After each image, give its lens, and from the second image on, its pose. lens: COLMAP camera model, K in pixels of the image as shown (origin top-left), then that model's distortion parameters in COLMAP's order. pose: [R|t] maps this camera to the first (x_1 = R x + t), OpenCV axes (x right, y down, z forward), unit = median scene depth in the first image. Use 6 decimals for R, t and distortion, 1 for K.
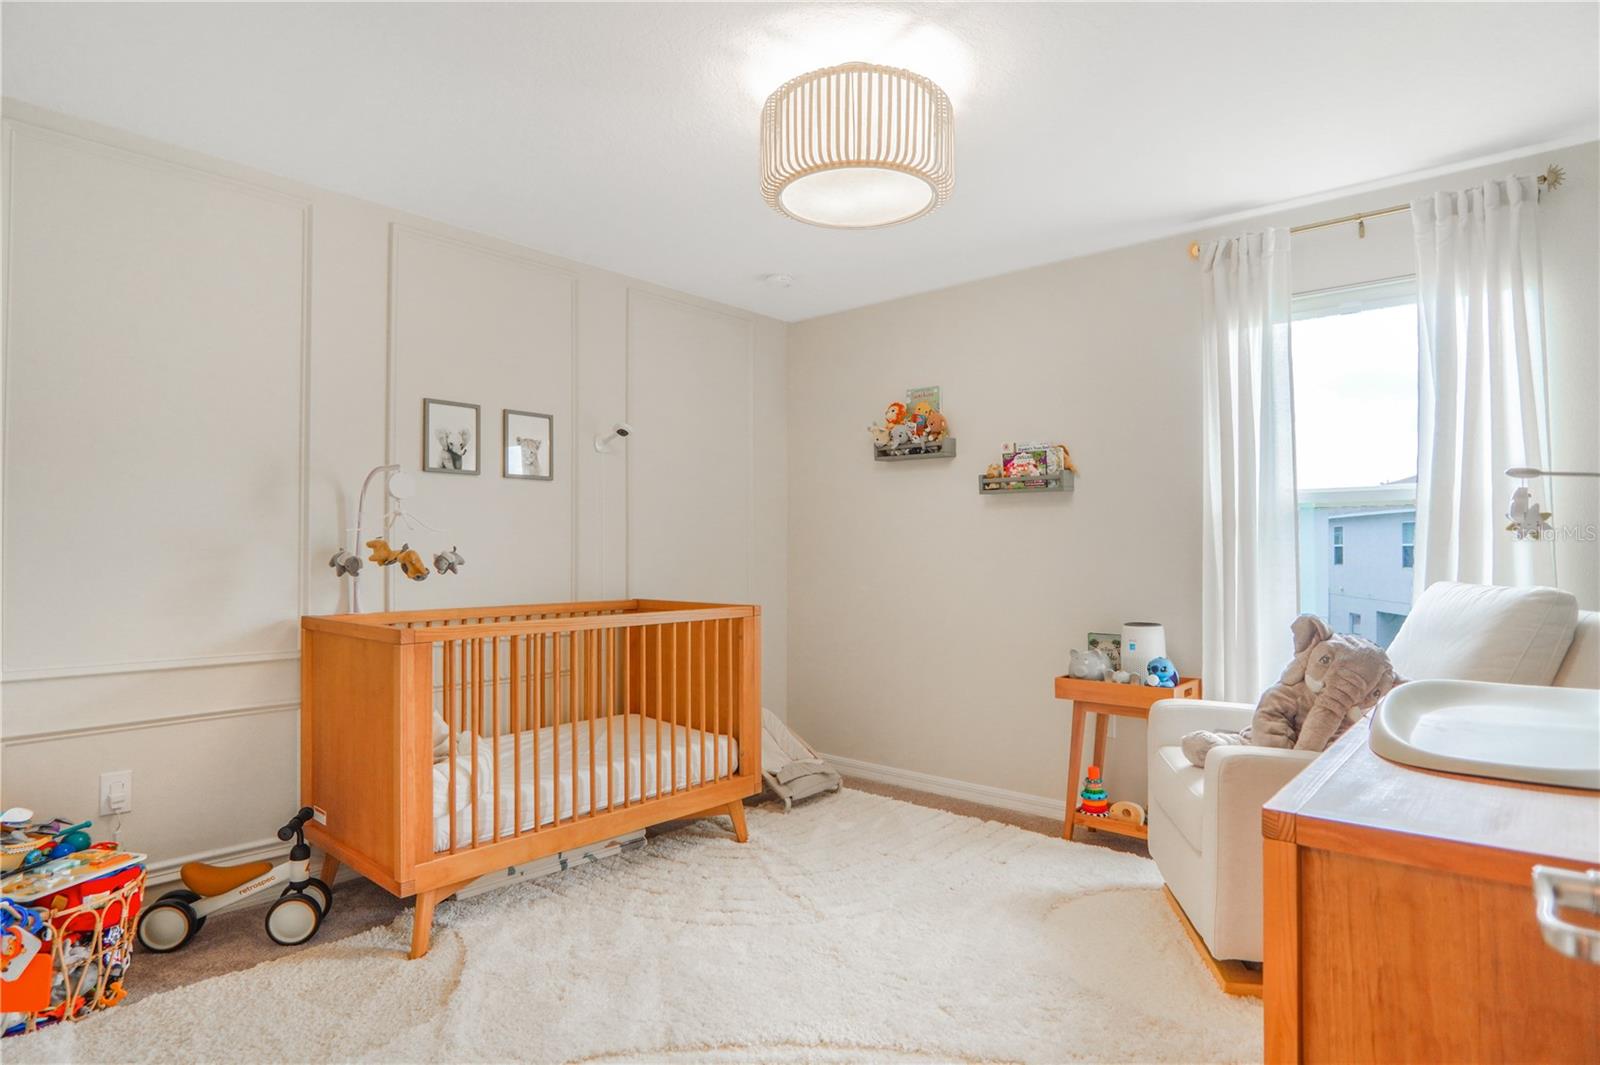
lens RADIAL K [[861.7, 0, 799.2], [0, 861.7, 536.8], [0, 0, 1]] dist [-0.035498, 0.010820]
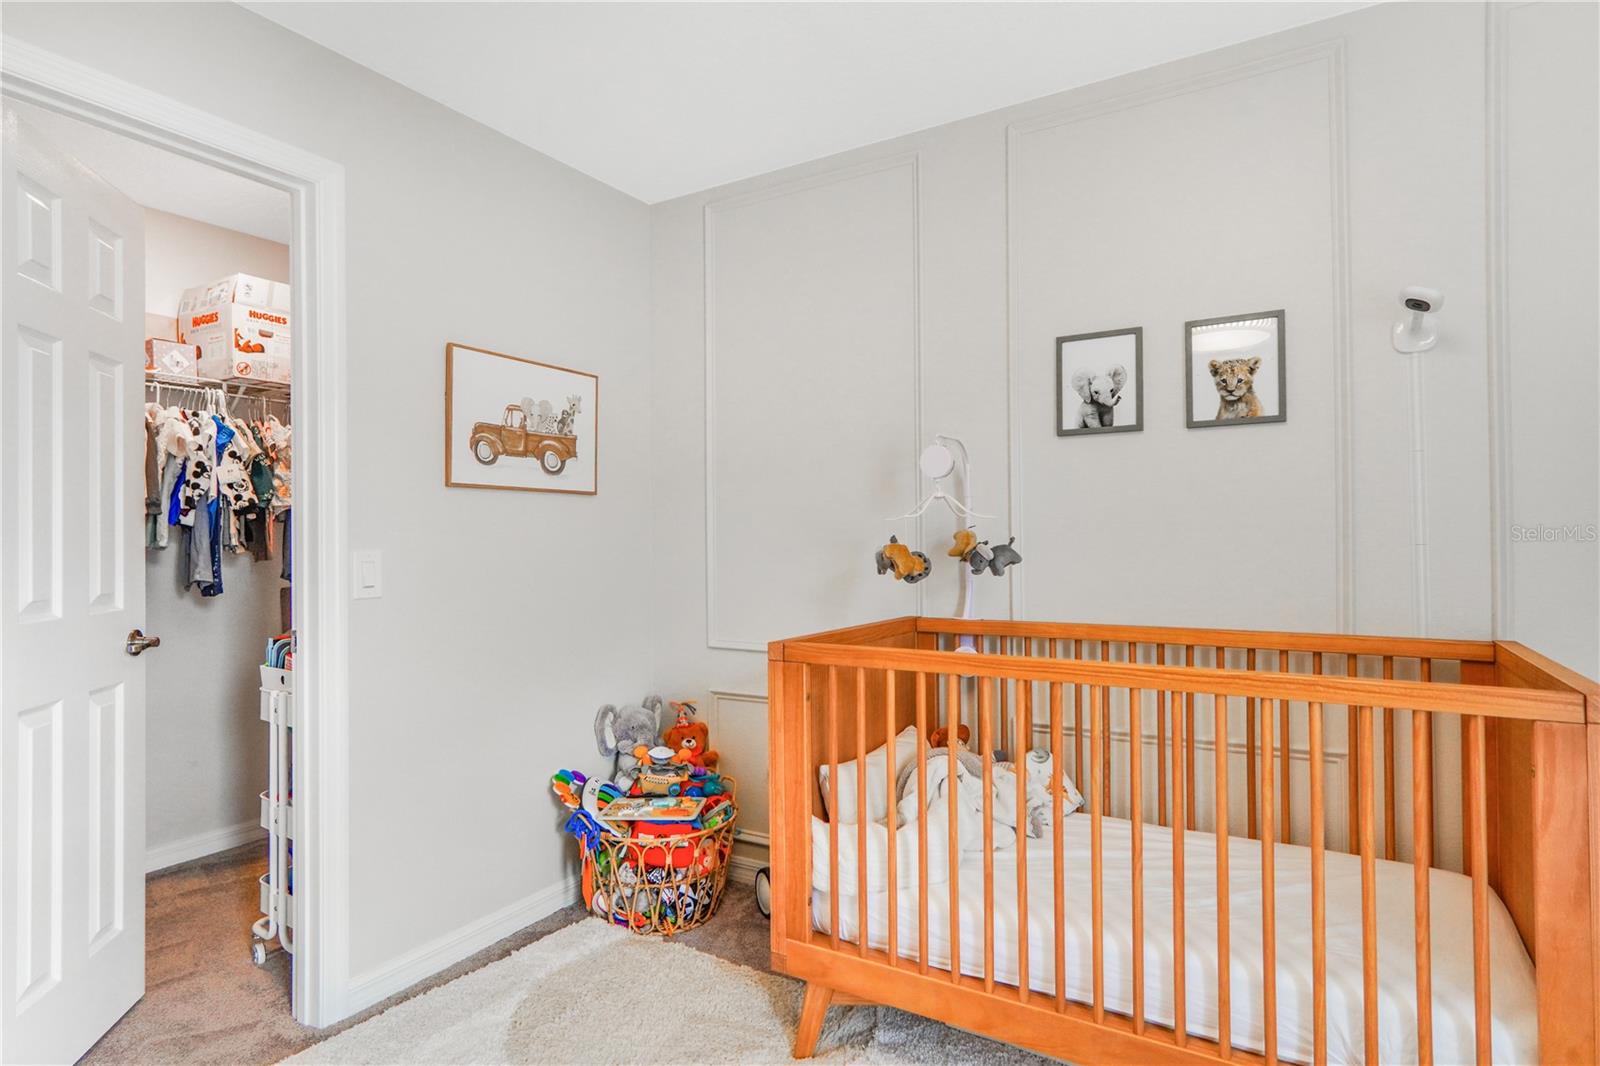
lens RADIAL K [[861.7, 0, 799.2], [0, 861.7, 537.3], [0, 0, 1]] dist [-0.035498, 0.010820]
pose [[0.164070, -0.011678, -0.986380, 0.250746], [0.020151, 0.999761, -0.008485, 0.012392], [0.986243, -0.018485, 0.164266, 0.641120]]
